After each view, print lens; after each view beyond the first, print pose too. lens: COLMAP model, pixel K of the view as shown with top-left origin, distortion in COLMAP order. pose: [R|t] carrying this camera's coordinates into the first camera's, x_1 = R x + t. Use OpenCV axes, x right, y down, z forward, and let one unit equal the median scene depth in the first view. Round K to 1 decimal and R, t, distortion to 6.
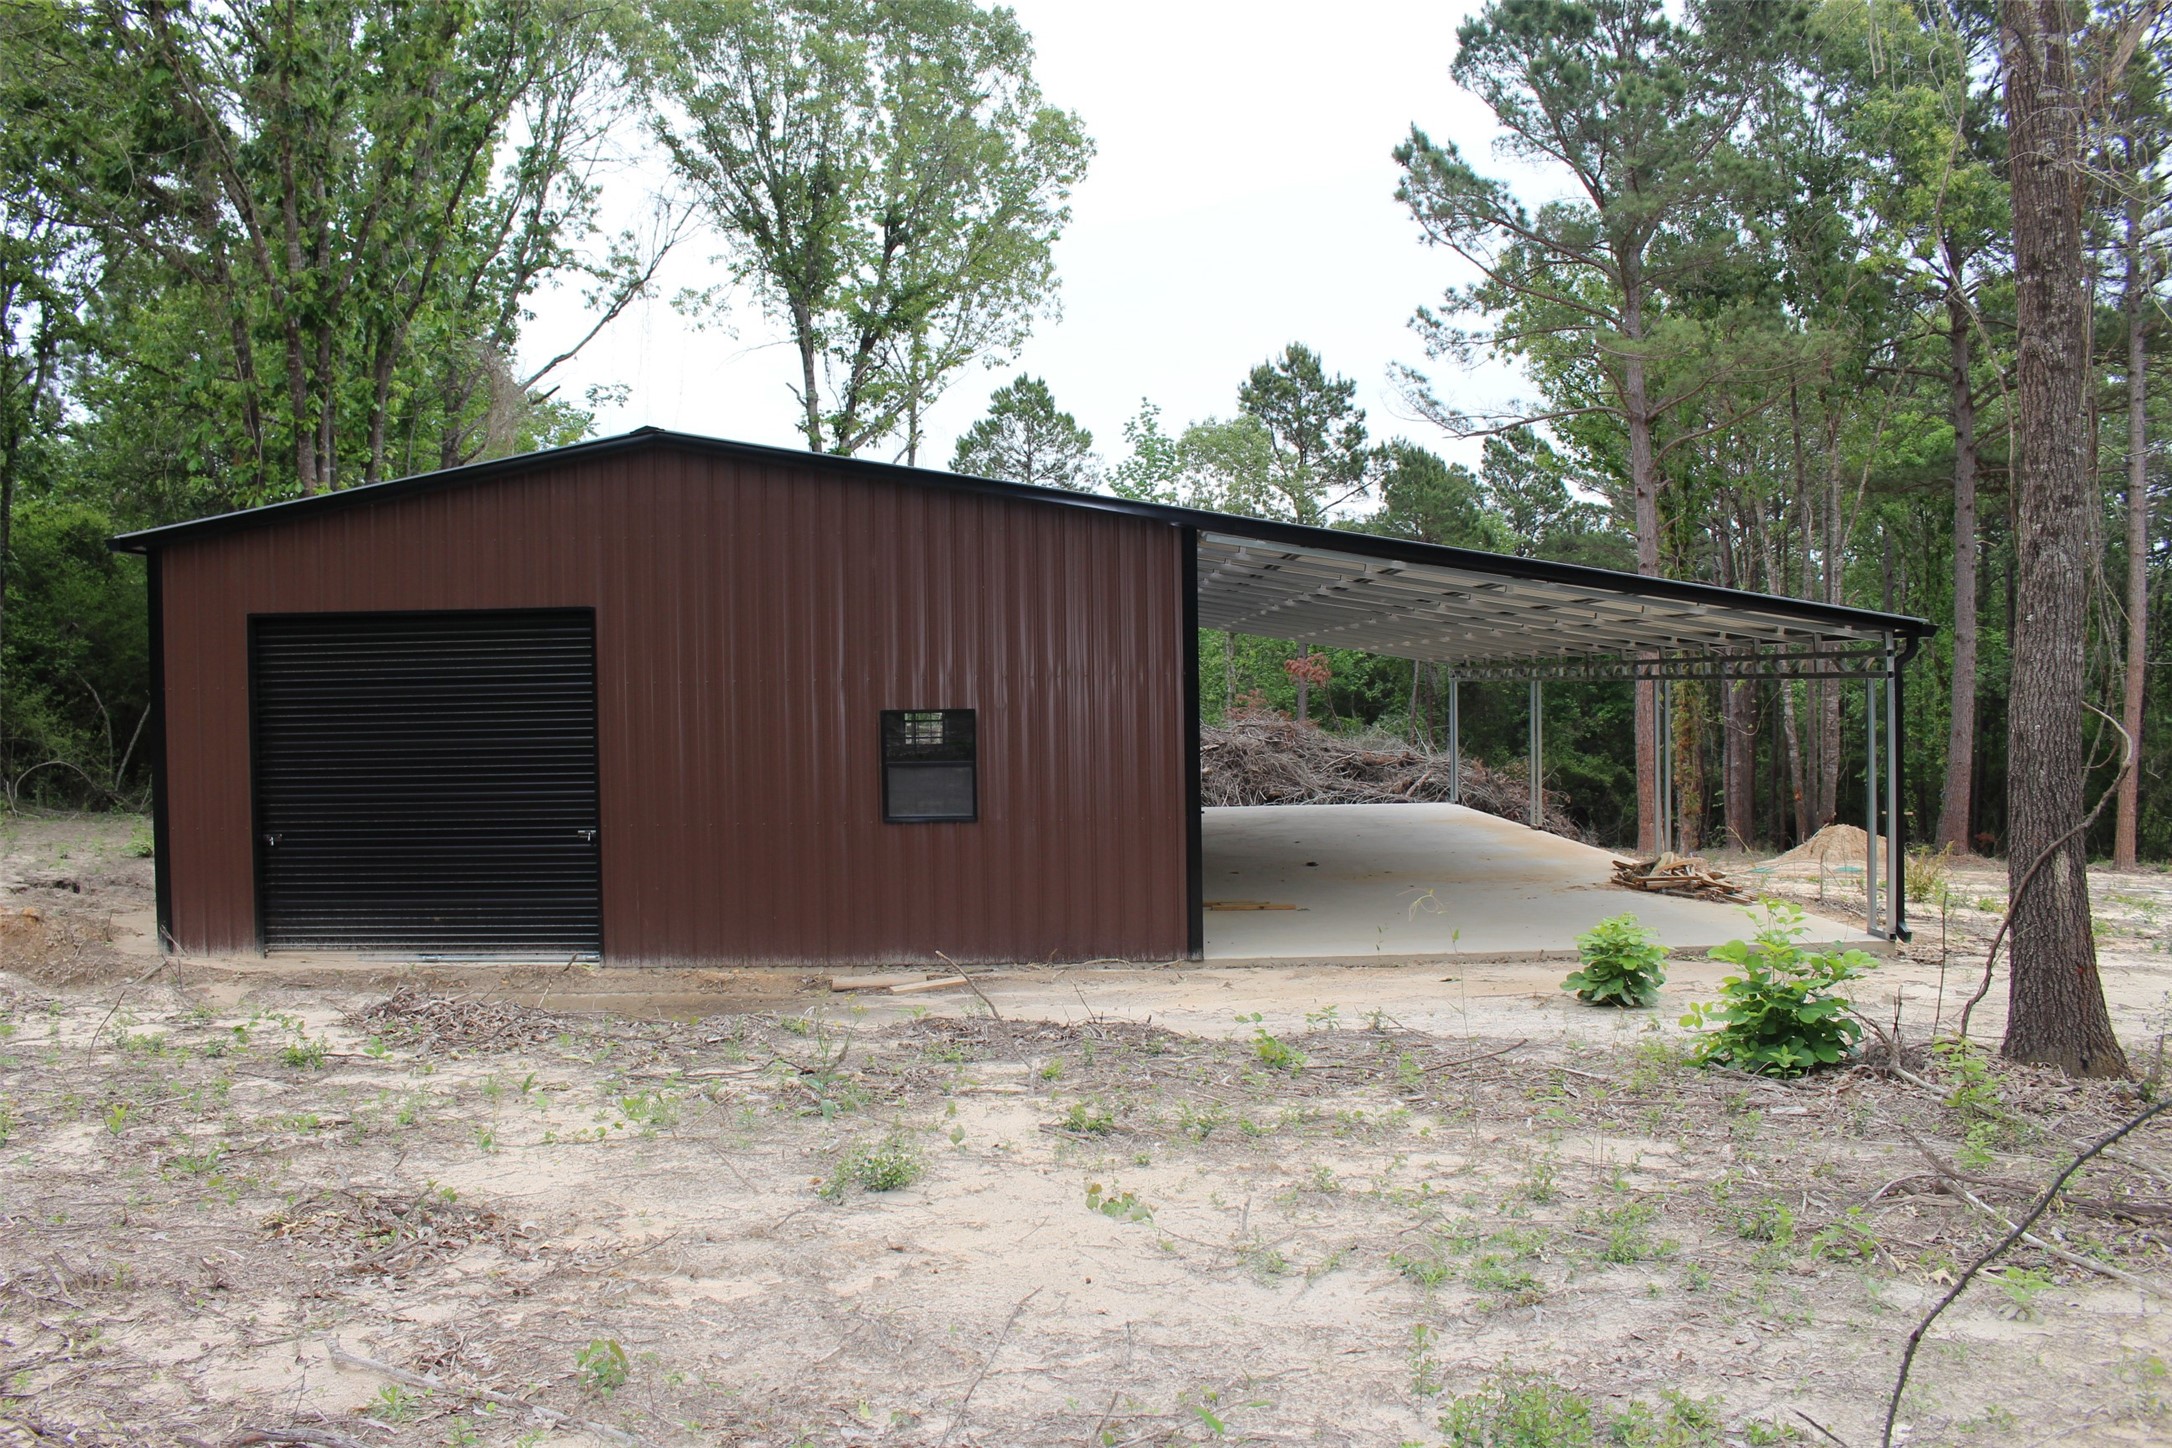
lens RADIAL K [[1797.7, 0, 1086.0], [0, 1797.7, 724.0], [0, 0, 1]] dist [-0.104972, 0.002794]
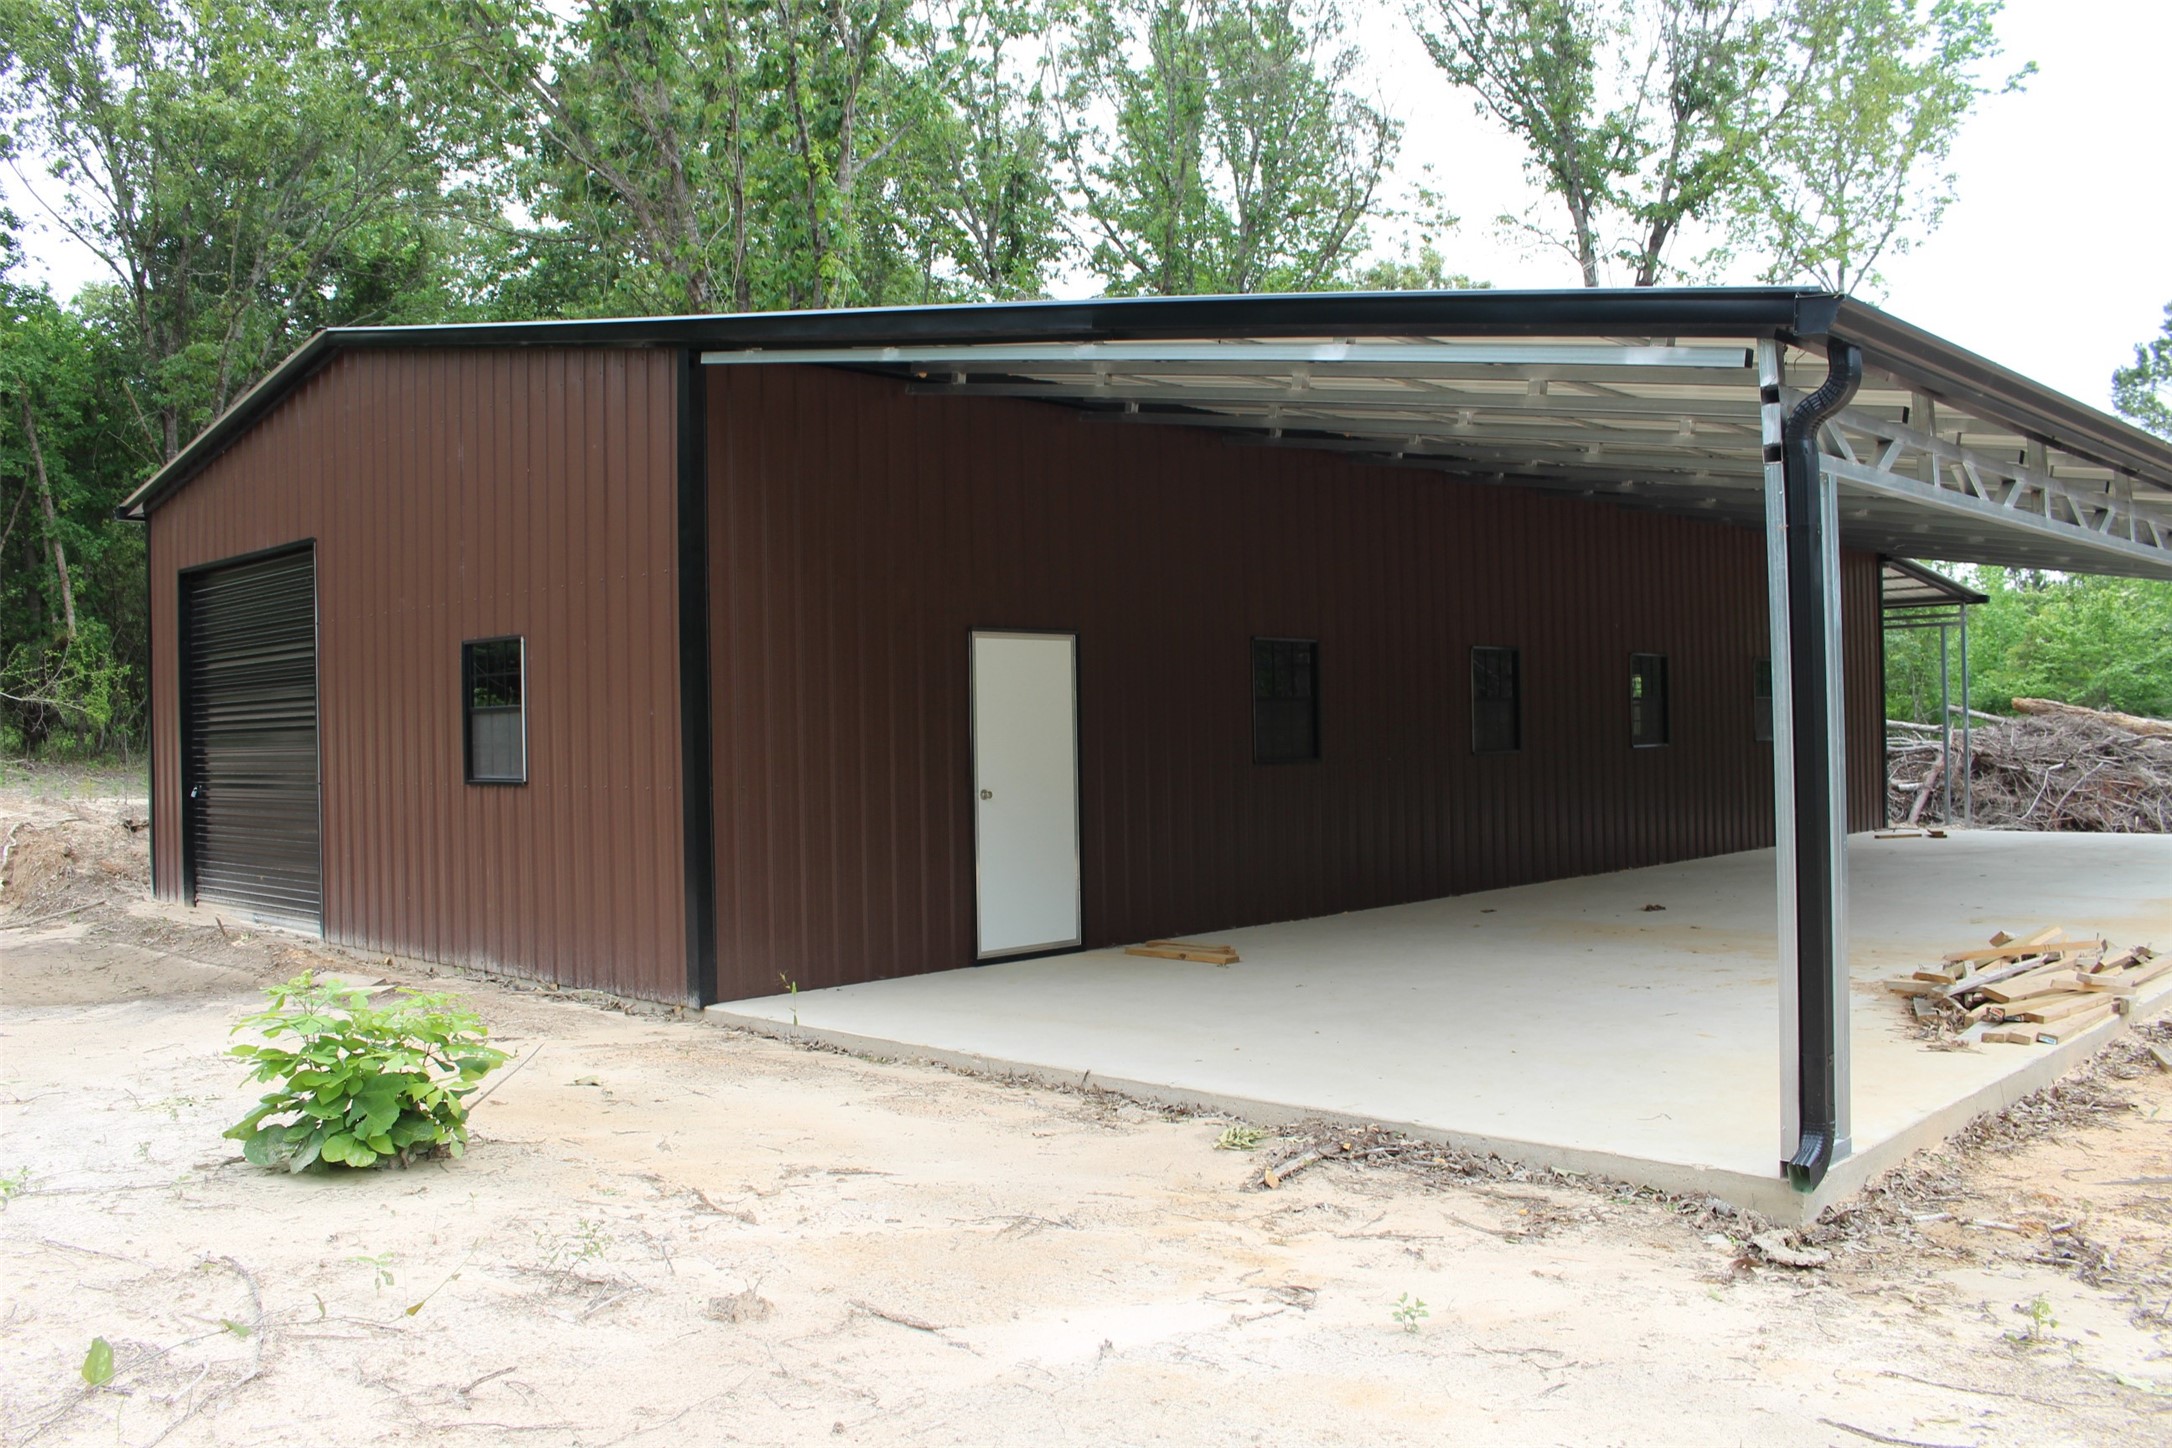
lens RADIAL K [[1804.9, 0, 1042.2], [0, 1804.9, 728.3], [0, 0, 1]] dist [-0.185818, 0.158117]
pose [[0.695350, 0.001724, -0.718669, 0.206678], [-0.009360, 0.999934, -0.006657, 0.011271], [0.718610, 0.011356, 0.695321, 0.213257]]
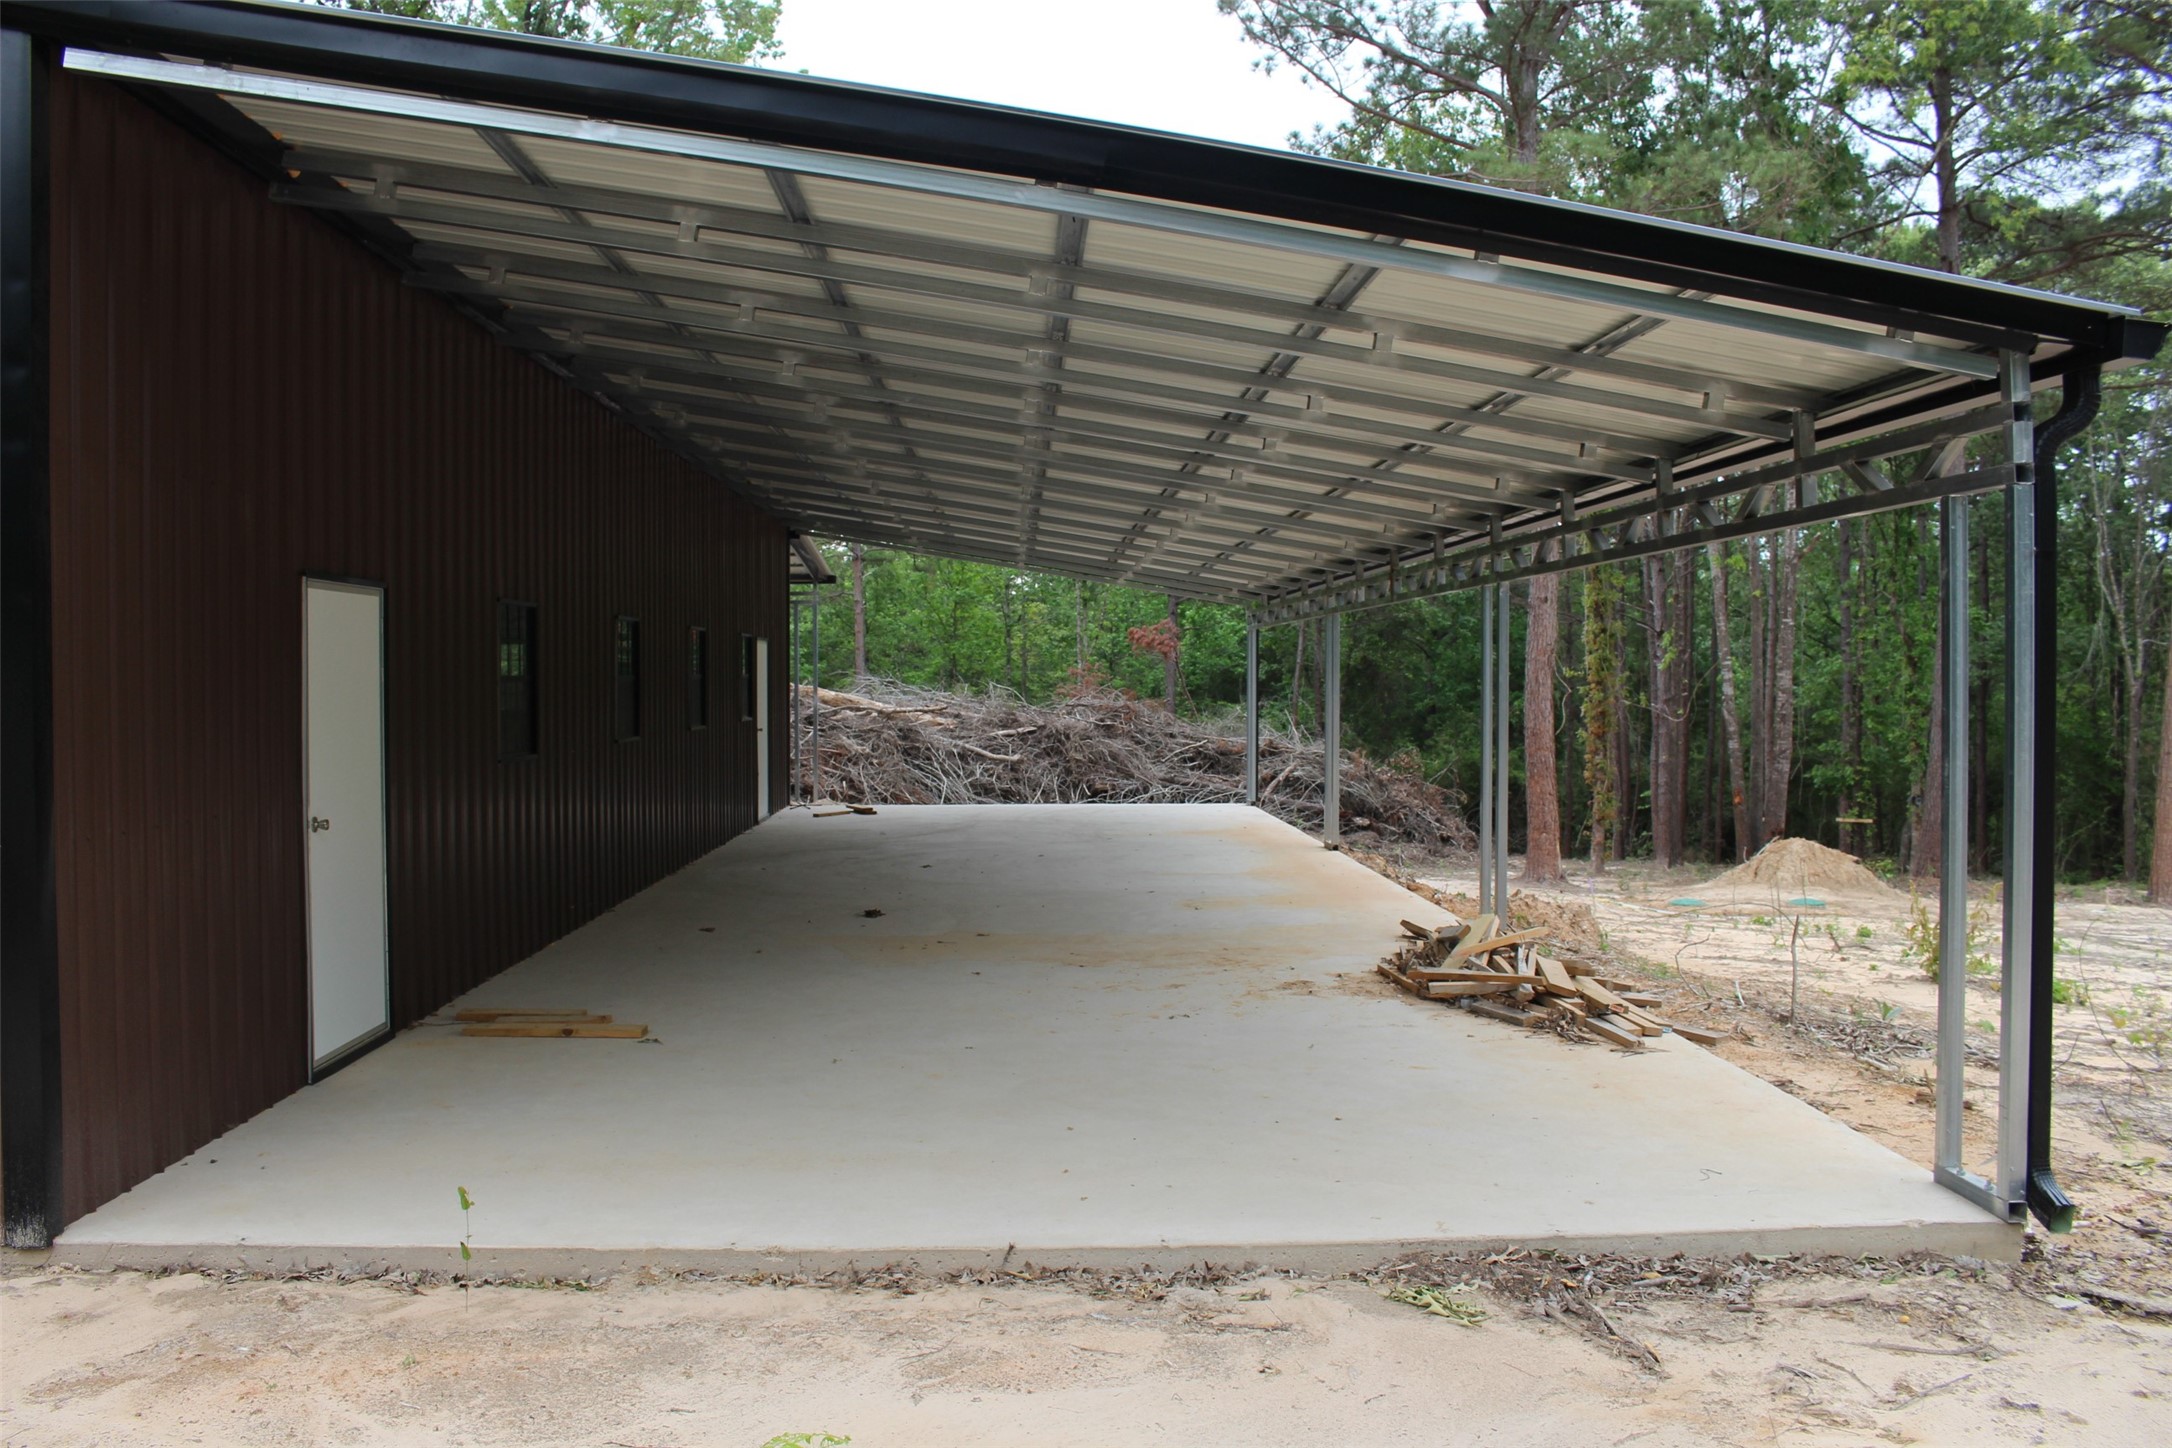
lens RADIAL K [[1804.9, 0, 1042.2], [0, 1804.9, 728.3], [0, 0, 1]] dist [-0.185818, 0.158117]
pose [[0.999880, 0.013246, 0.008048, 0.086677], [-0.013301, 0.999888, 0.006793, 0.007972], [-0.007957, -0.006899, 0.999945, 0.219654]]
